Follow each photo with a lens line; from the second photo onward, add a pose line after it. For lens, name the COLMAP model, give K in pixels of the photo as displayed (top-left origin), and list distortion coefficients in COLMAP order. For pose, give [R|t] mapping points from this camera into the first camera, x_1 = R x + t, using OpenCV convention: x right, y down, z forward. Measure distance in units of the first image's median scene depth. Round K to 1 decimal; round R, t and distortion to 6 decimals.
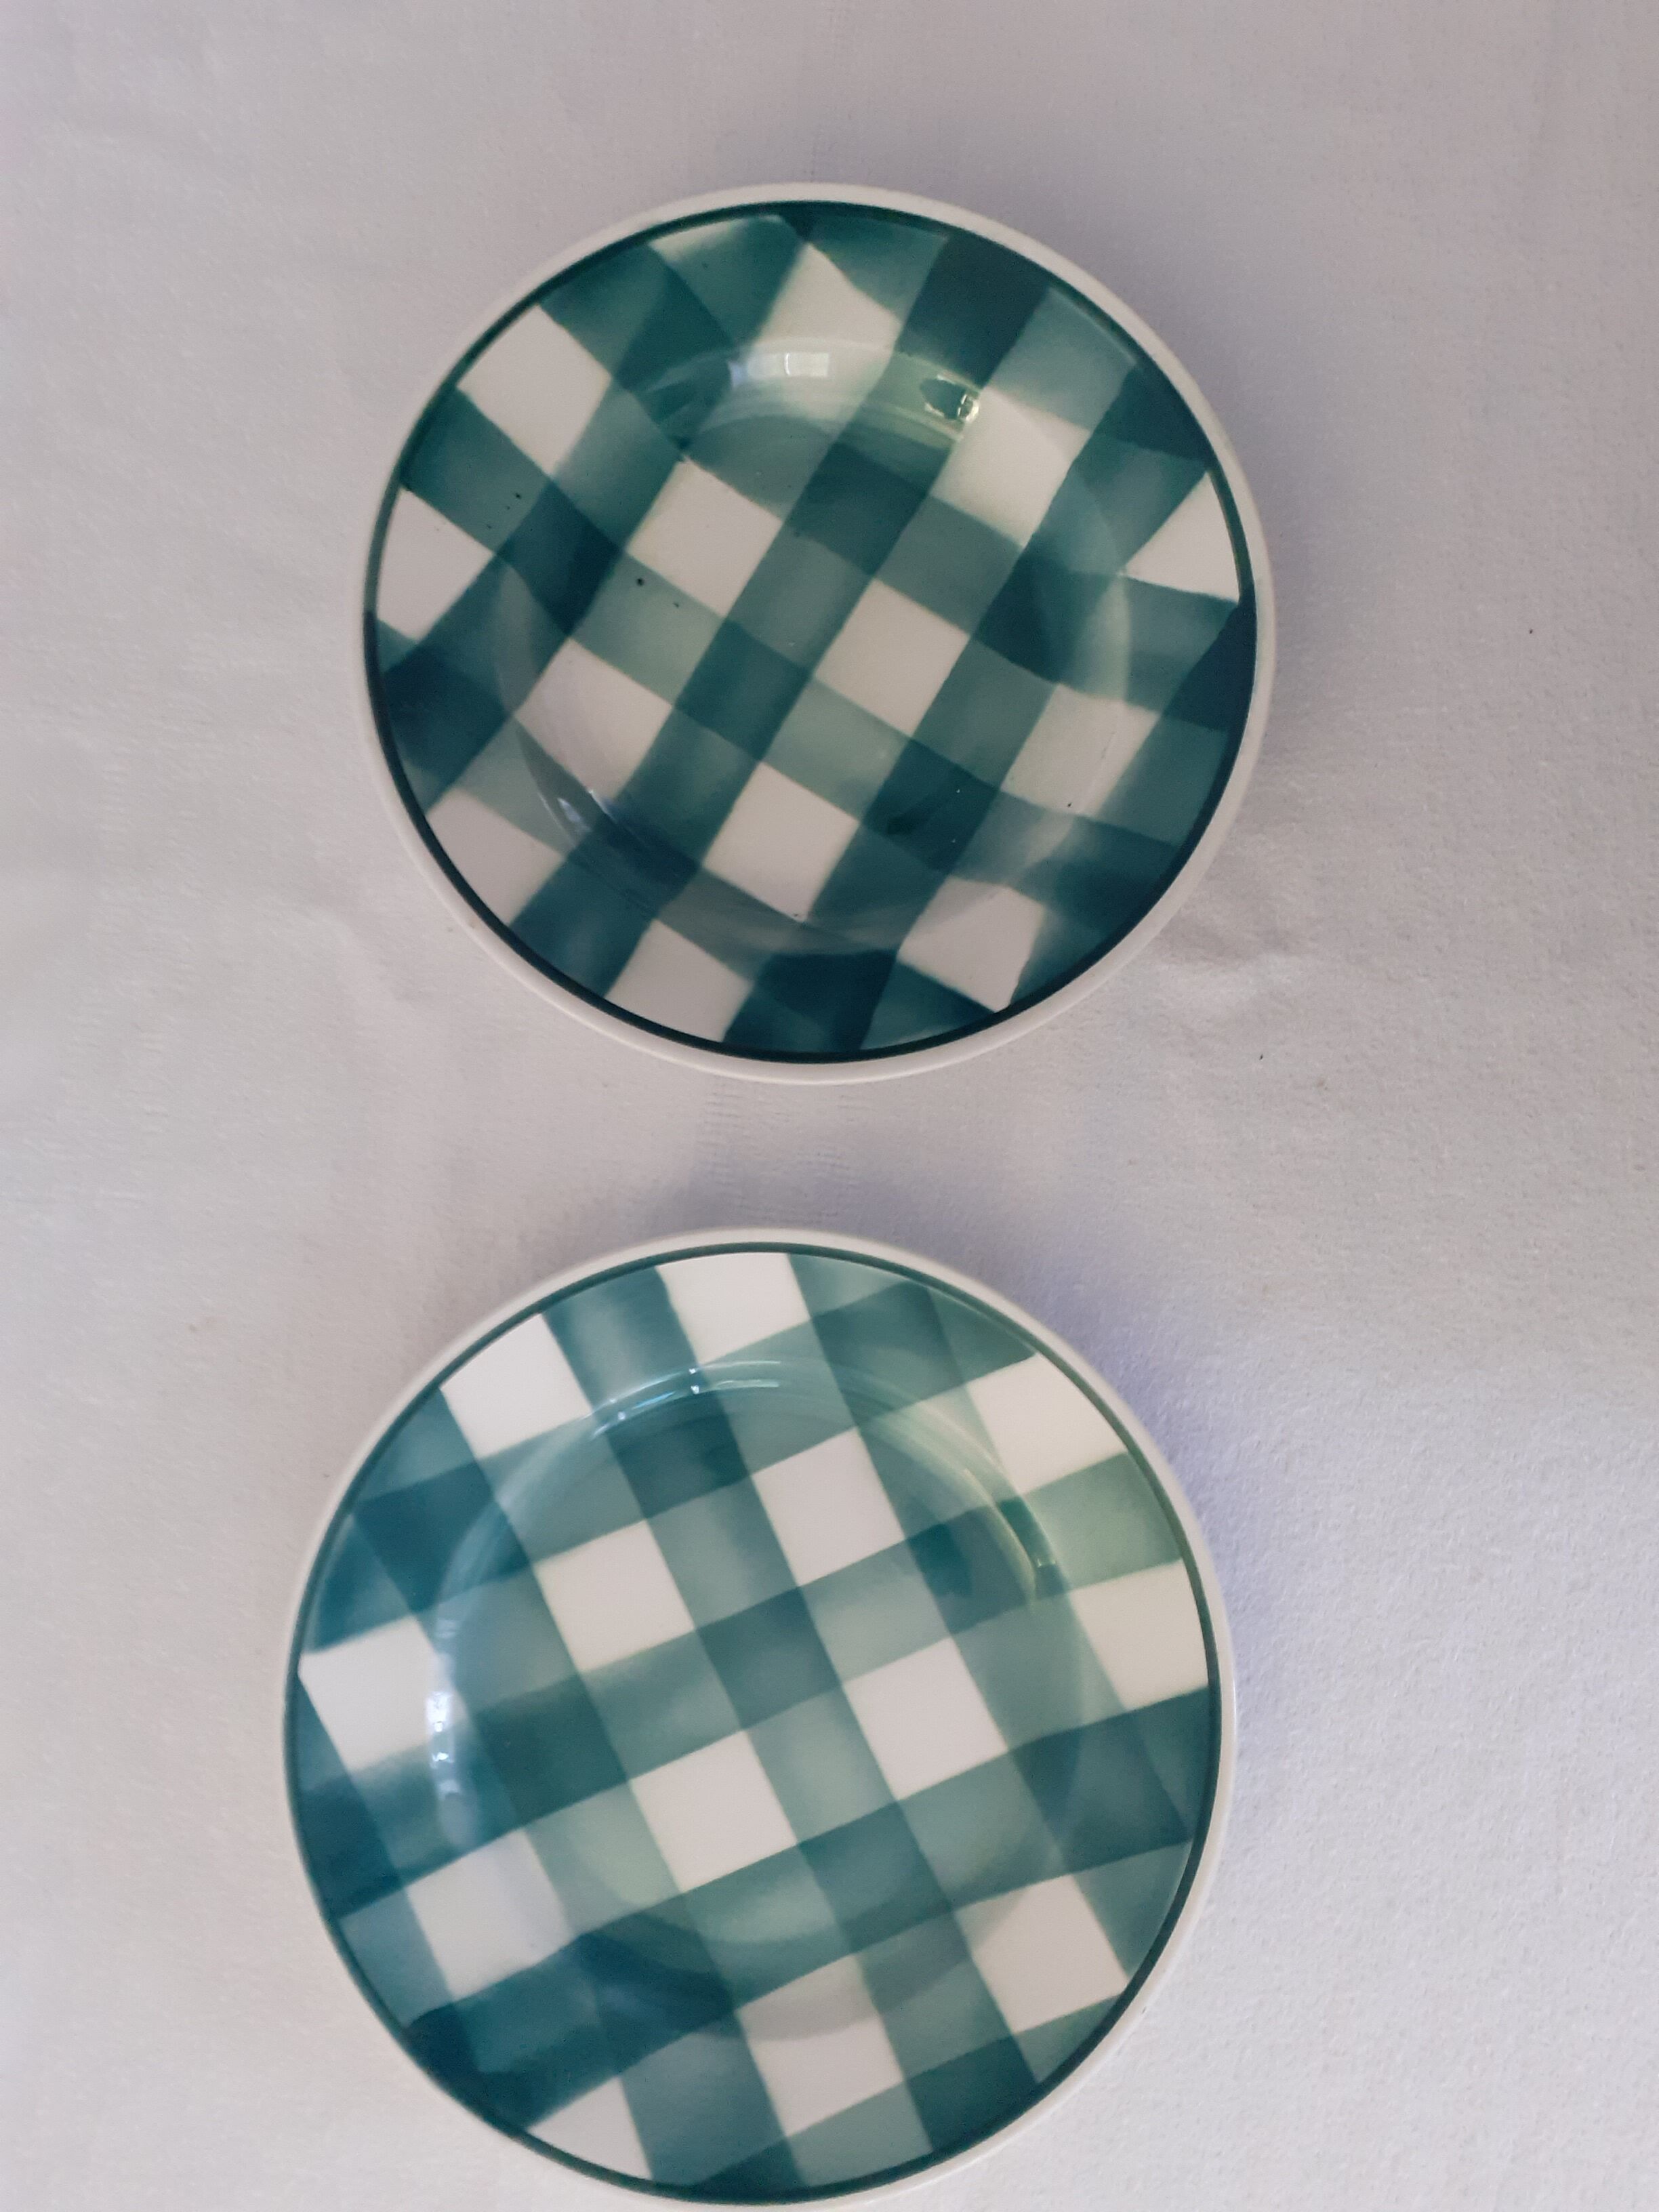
lens RADIAL K [[1754.9, 0, 832.6], [0, 1754.9, 1099.9], [0, 0, 1]] dist [0.041336, -0.039329]
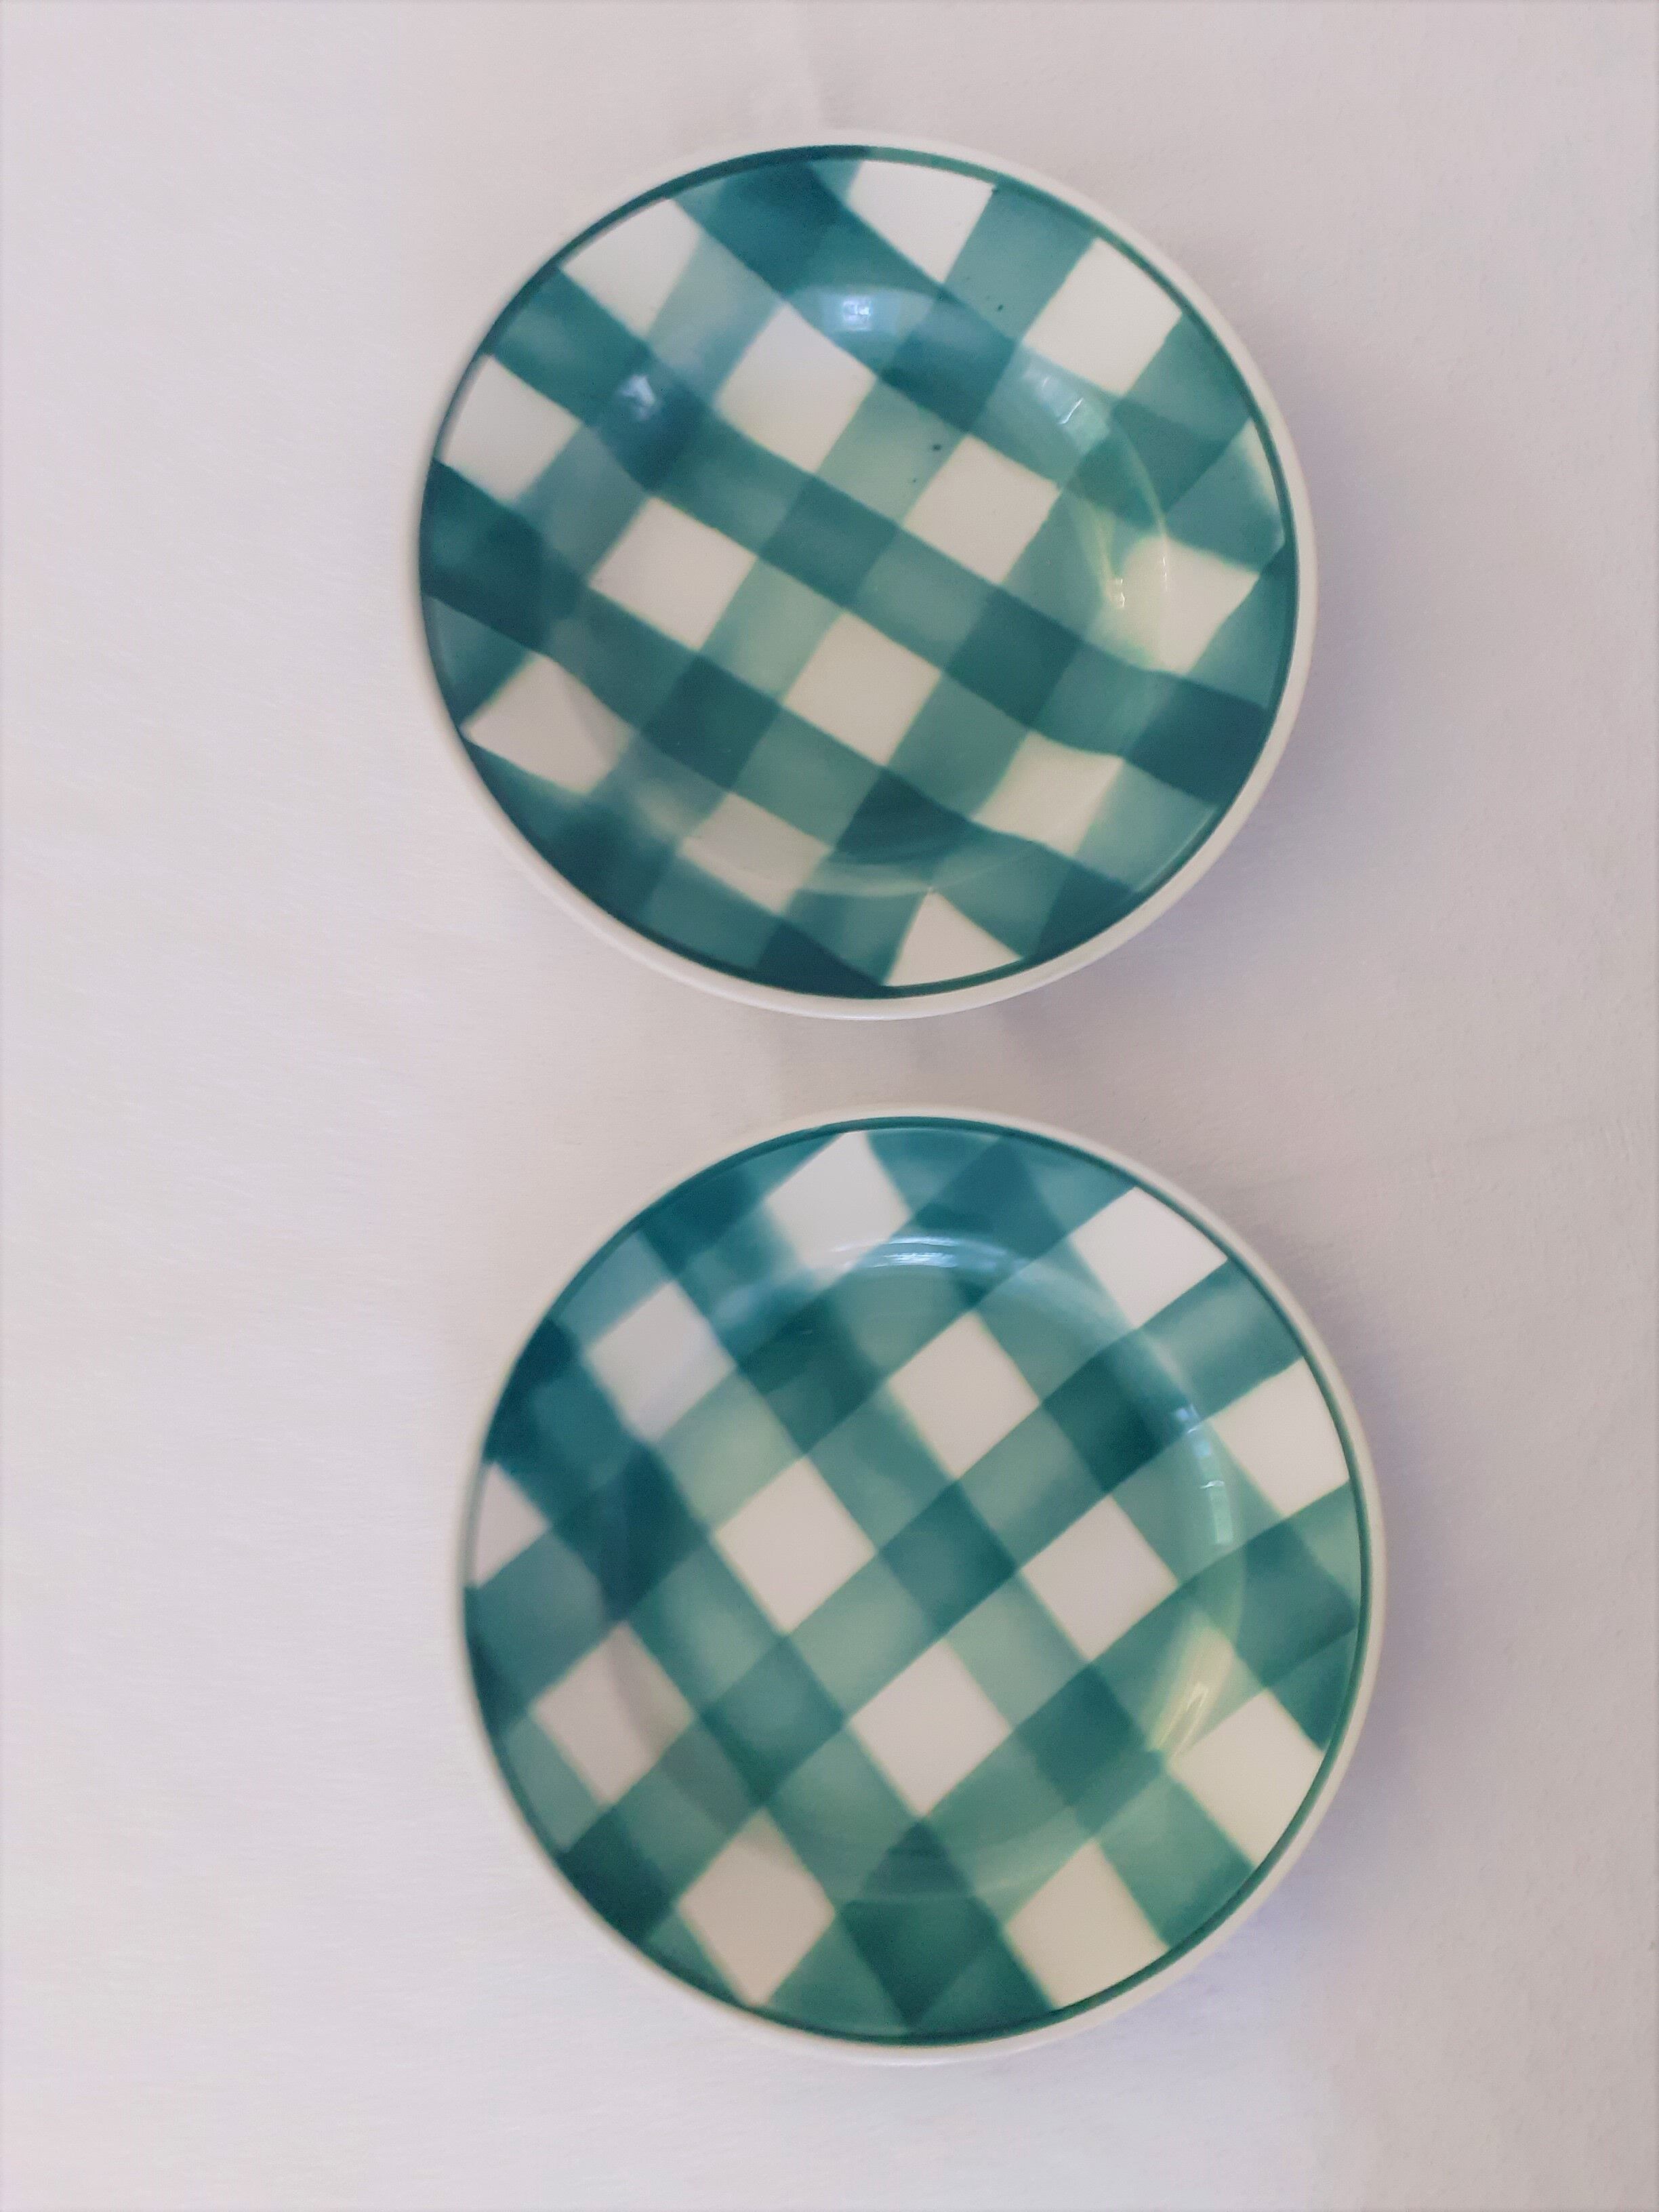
lens RADIAL K [[1754.9, 0, 824.3], [0, 1754.9, 1088.2], [0, 0, 1]] dist [0.041336, -0.039329]
pose [[-0.010681, 0.989495, -0.144175, 0.419971], [-0.997940, -0.001425, 0.064146, -0.304173], [0.063267, 0.144563, 0.987471, 0.041049]]
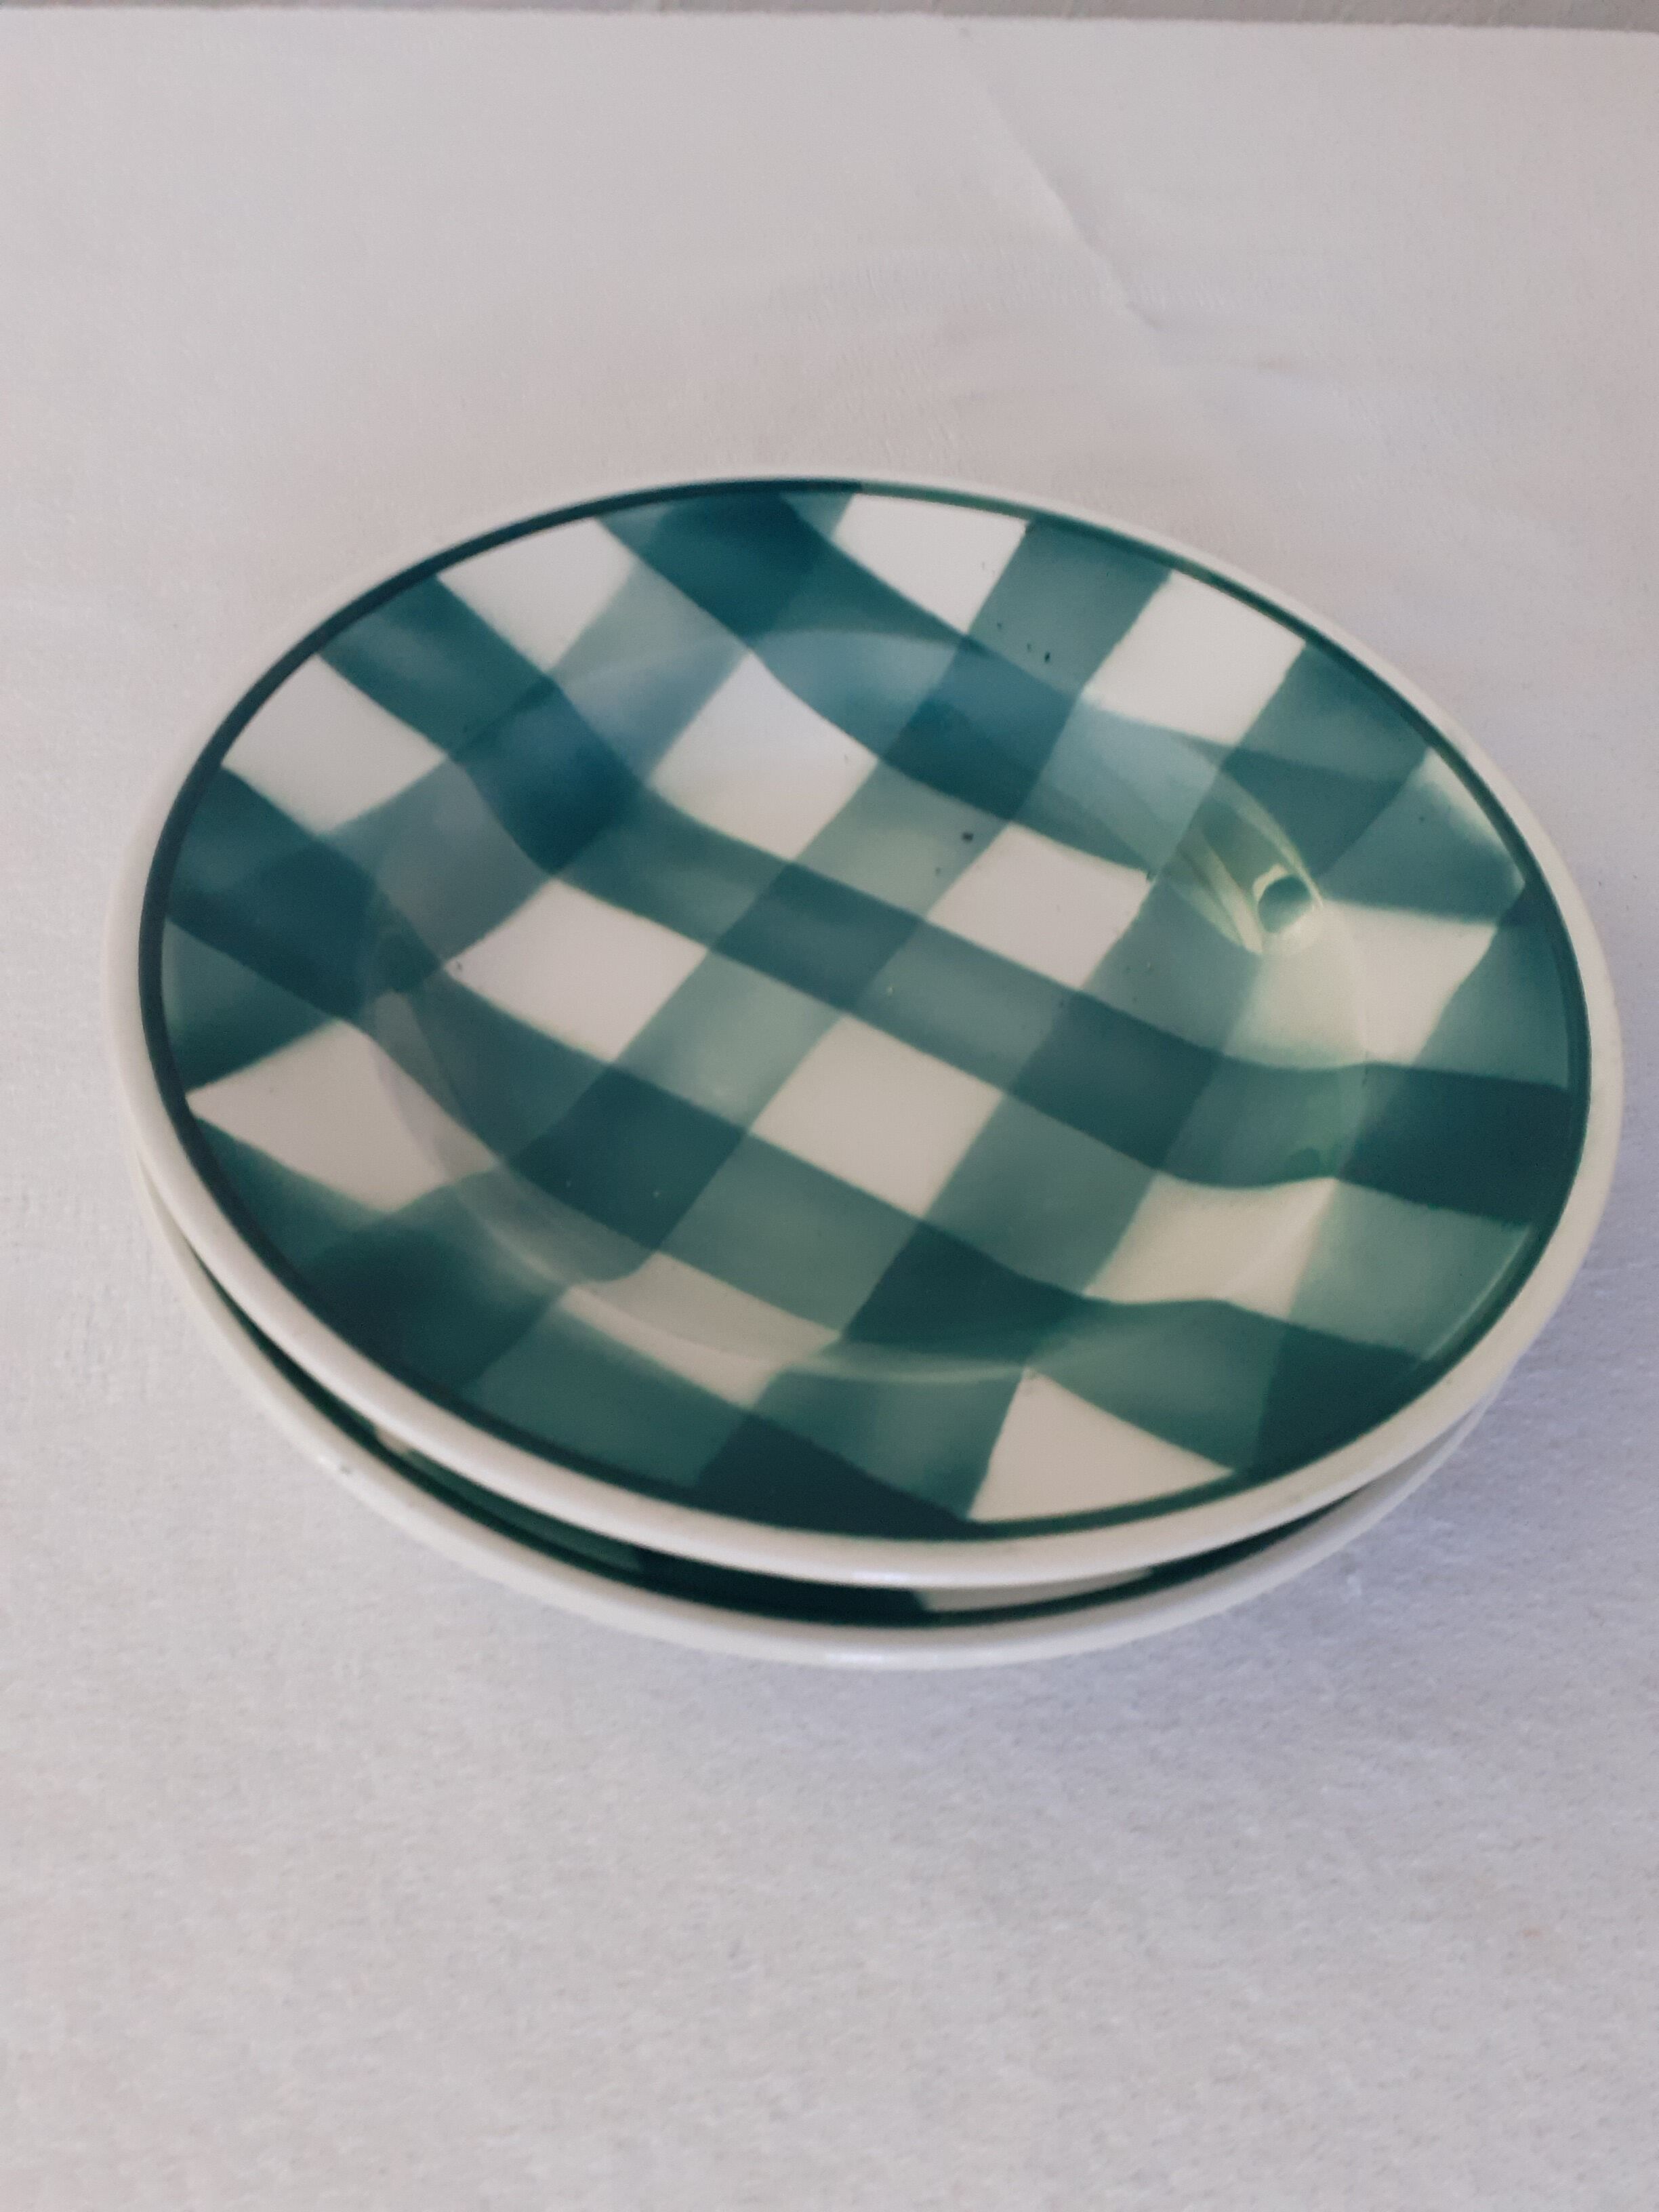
lens RADIAL K [[1754.9, 0, 825.5], [0, 1754.9, 1120.1], [0, 0, 1]] dist [0.041336, -0.039329]
pose [[0.021348, 0.765539, -0.643035, 0.444587], [-0.999168, 0.038699, 0.012900, -0.248363], [0.034760, 0.642224, 0.765728, 0.549929]]
